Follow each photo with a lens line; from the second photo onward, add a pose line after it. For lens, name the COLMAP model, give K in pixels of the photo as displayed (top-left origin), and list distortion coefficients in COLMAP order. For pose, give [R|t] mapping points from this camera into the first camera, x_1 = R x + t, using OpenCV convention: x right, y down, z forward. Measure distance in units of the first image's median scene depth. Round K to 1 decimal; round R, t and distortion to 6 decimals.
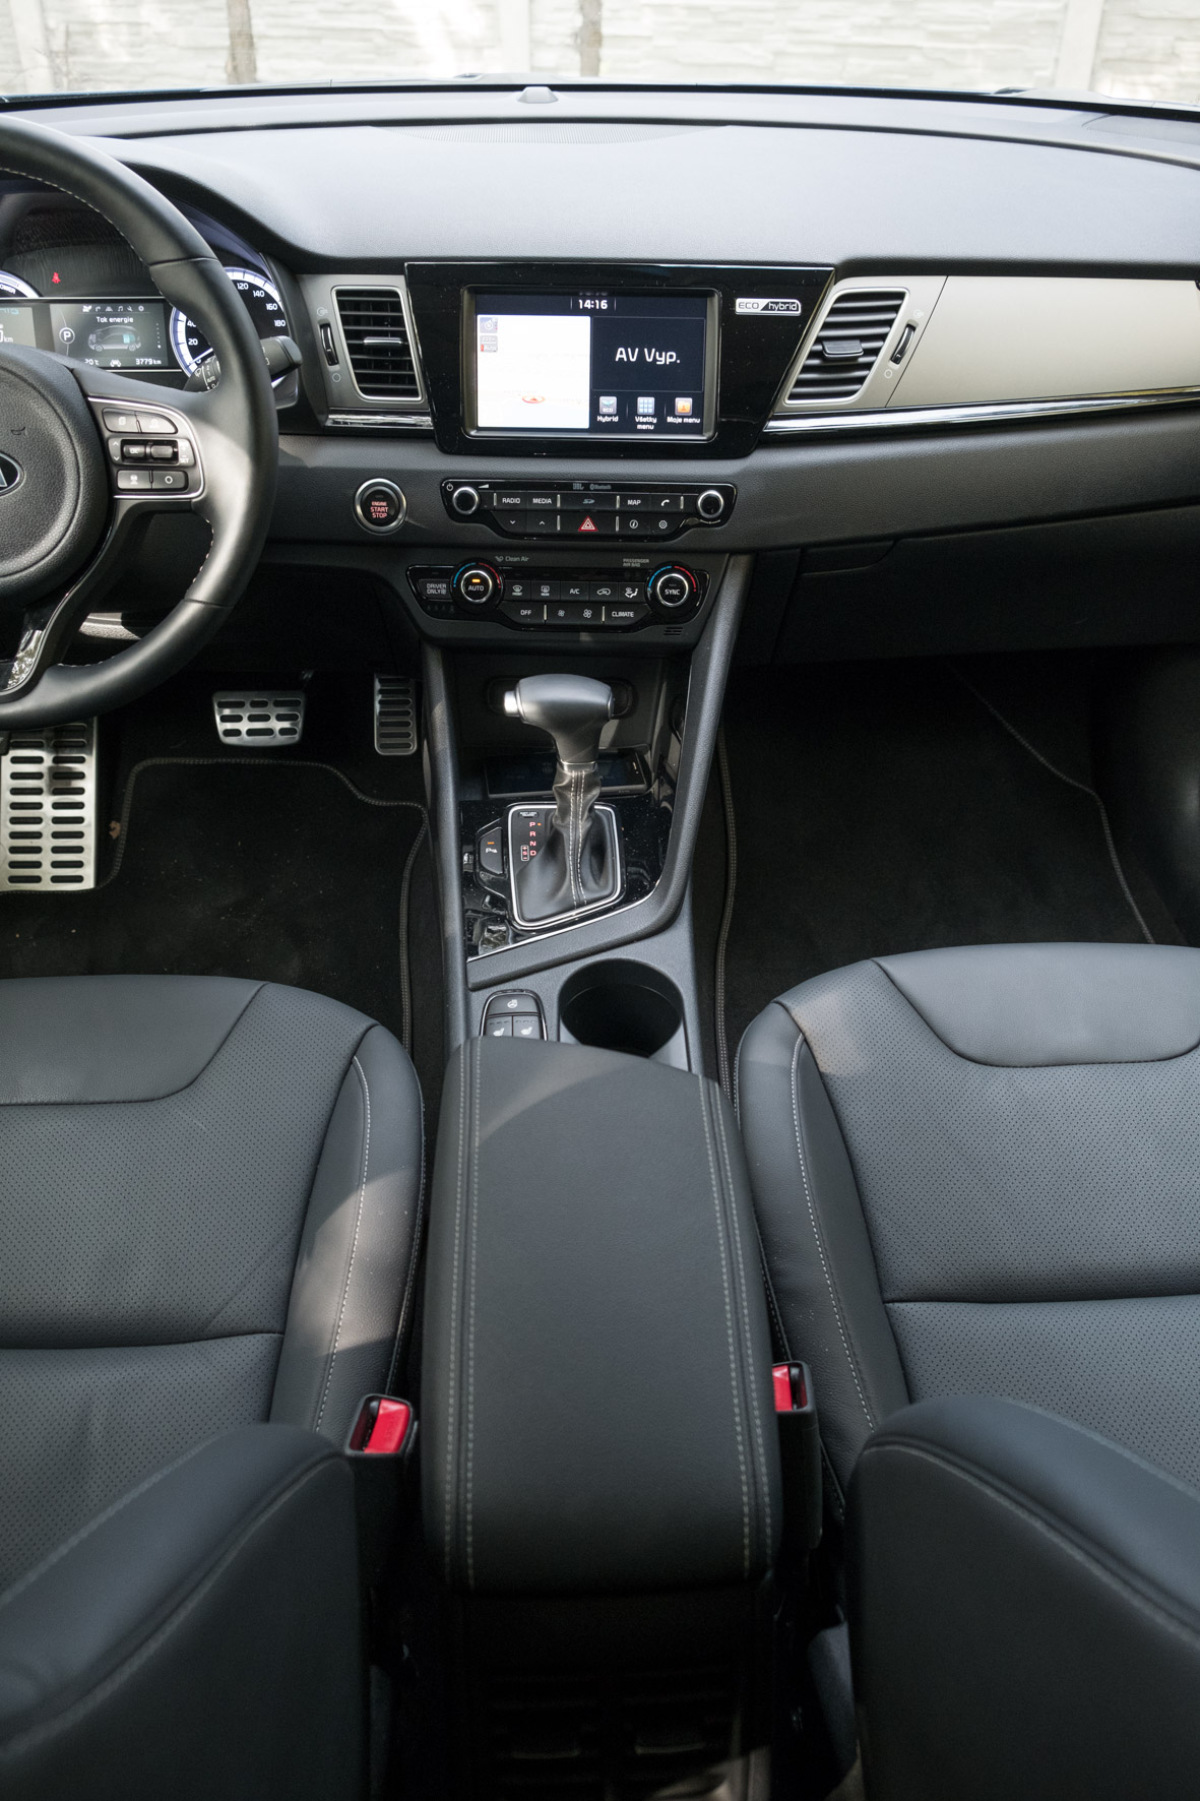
lens RADIAL K [[1384.2, 0, 606.0], [0, 1384.2, 902.4], [0, 0, 1]] dist [0.003323, 0.000152]
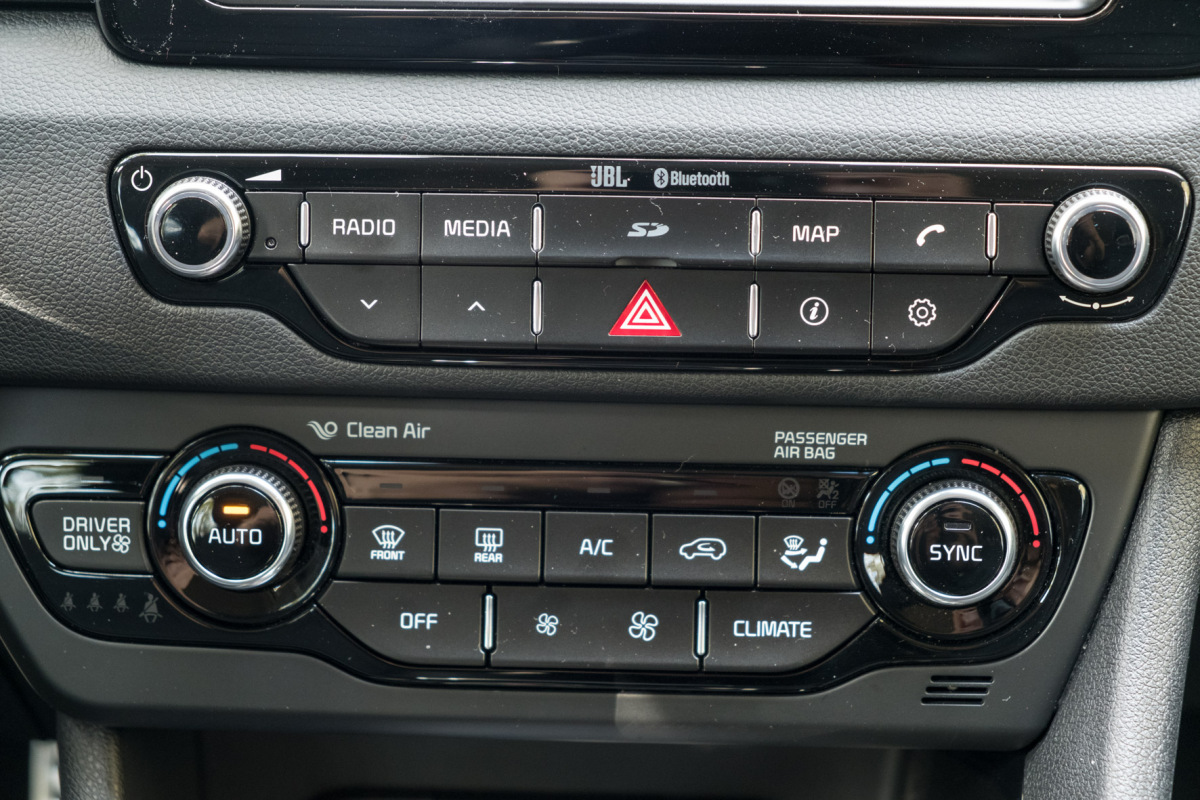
lens RADIAL K [[2624.5, 0, 599.4], [0, 2624.5, 399.8], [0, 0, 1]] dist [0.000828, 0.000000]
pose [[0.998709, 0.004845, -0.050564, 0.004134], [-0.016088, 0.974363, -0.224404, -0.138280], [0.048180, 0.224928, 0.973184, 0.494031]]
